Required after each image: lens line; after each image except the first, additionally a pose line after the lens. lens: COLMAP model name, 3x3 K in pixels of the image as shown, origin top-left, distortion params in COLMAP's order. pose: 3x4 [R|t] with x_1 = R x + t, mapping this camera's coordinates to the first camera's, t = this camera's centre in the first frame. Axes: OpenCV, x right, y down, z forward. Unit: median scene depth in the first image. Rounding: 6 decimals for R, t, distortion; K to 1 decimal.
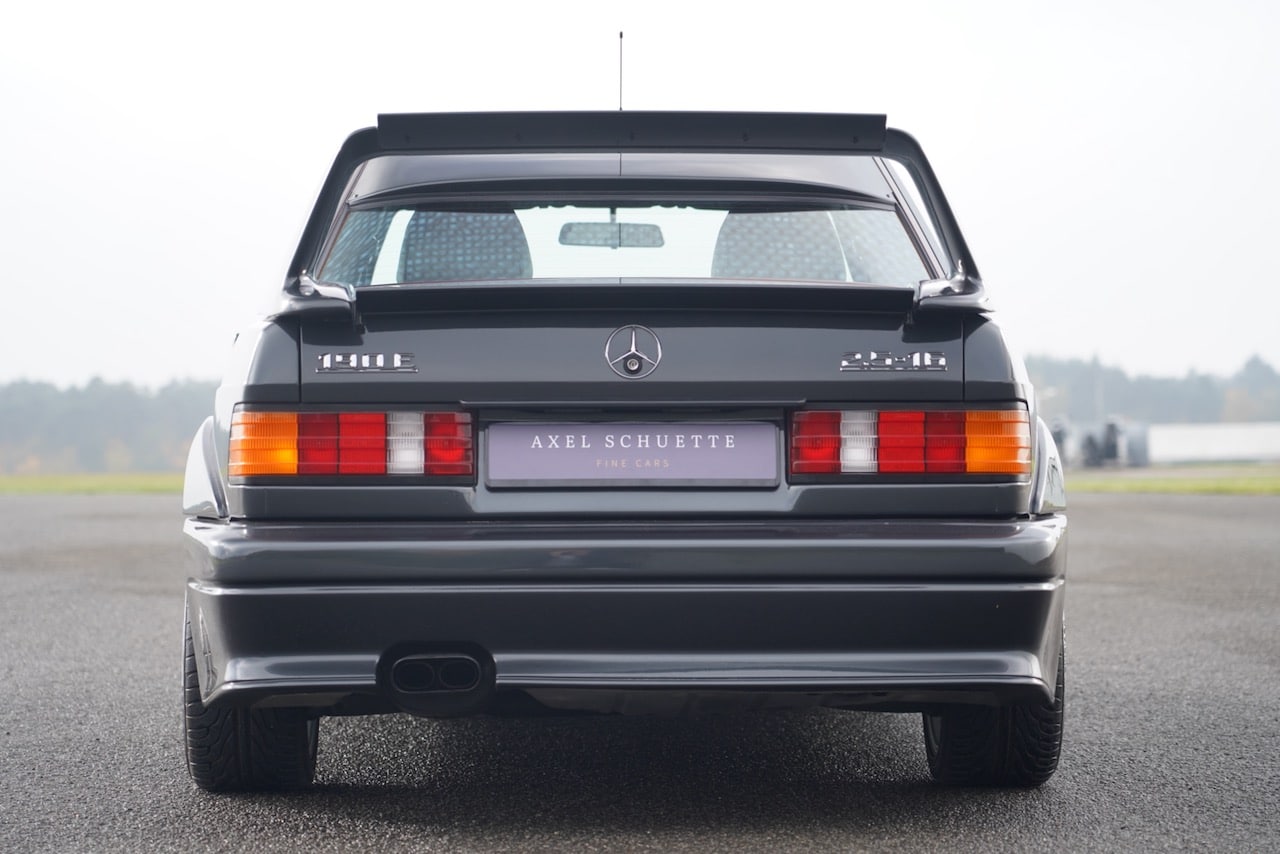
lens RADIAL K [[3892.1, 0, 640.9], [0, 3892.1, 428.9], [0, 0, 1]] dist [0.076251, 0.000000]
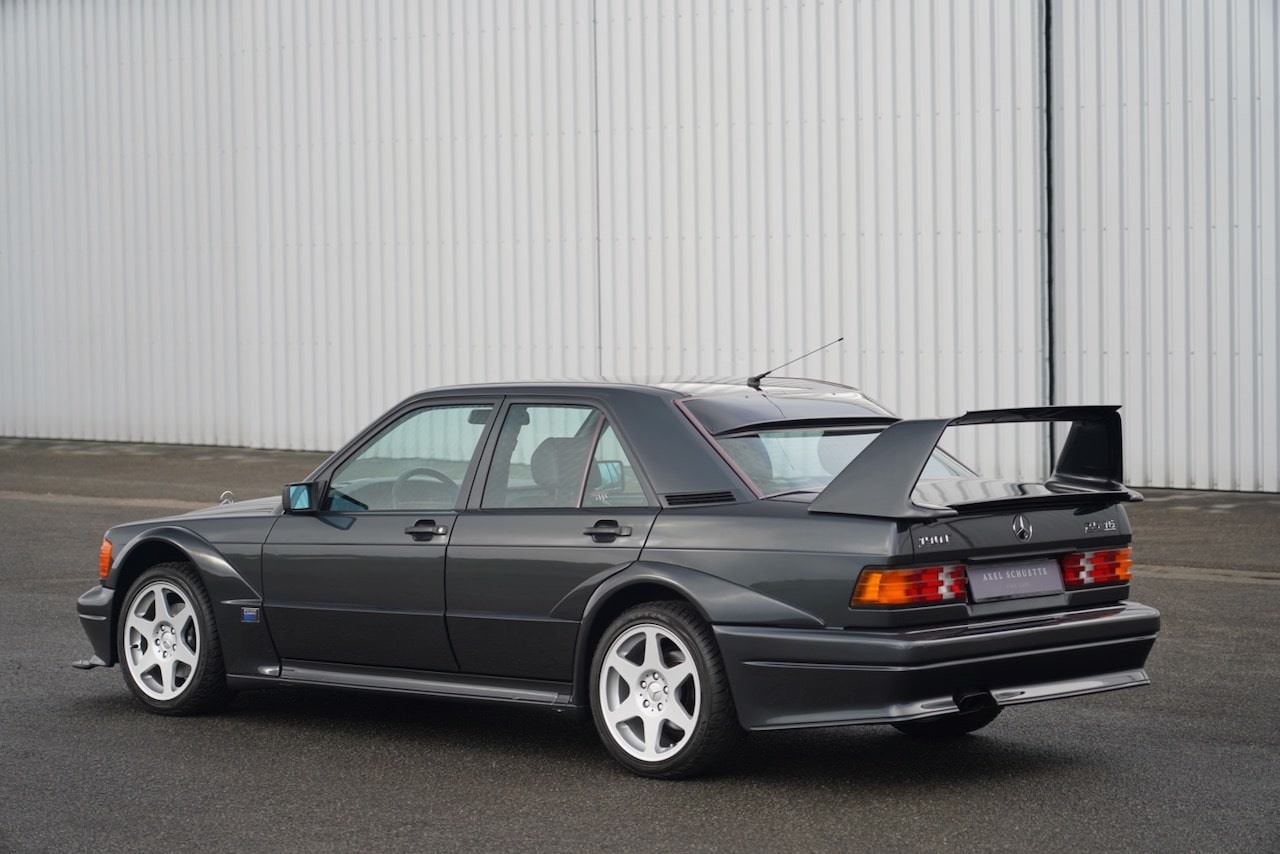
lens RADIAL K [[3428.3, 0, 642.4], [0, 3428.3, 424.5], [0, 0, 1]] dist [-0.090649, 0.000000]
pose [[0.707625, -0.024235, 0.706172, -1.324344], [0.000530, 0.999430, 0.033768, -0.127850], [-0.706588, -0.023521, 0.707234, -0.062261]]
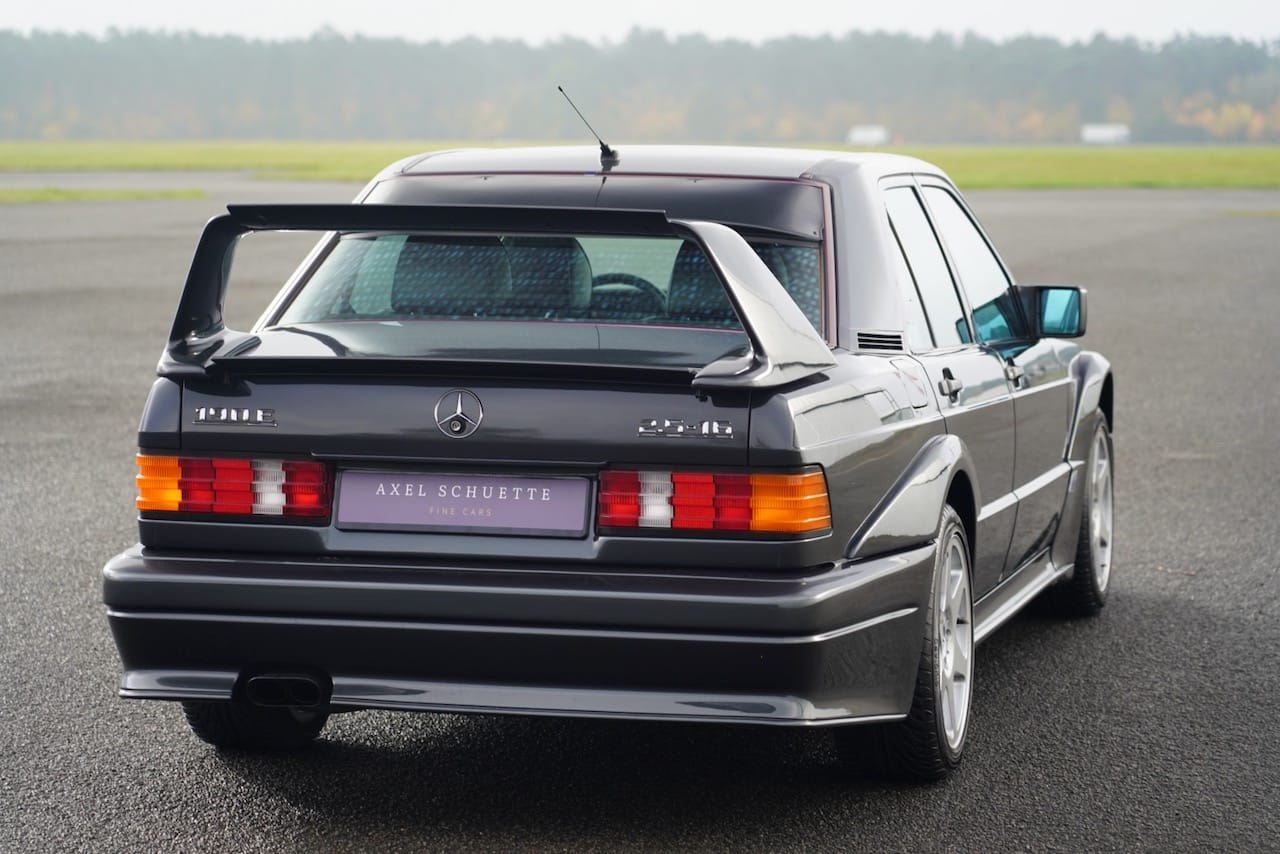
lens RADIAL K [[3892.1, 0, 640.6], [0, 3892.1, 425.1], [0, 0, 1]] dist [0.076251, 0.000000]
pose [[0.958296, 0.033327, -0.283827, 0.365734], [-0.004940, 0.994960, 0.100150, -0.128766], [0.285735, -0.094572, 0.953631, -0.054203]]
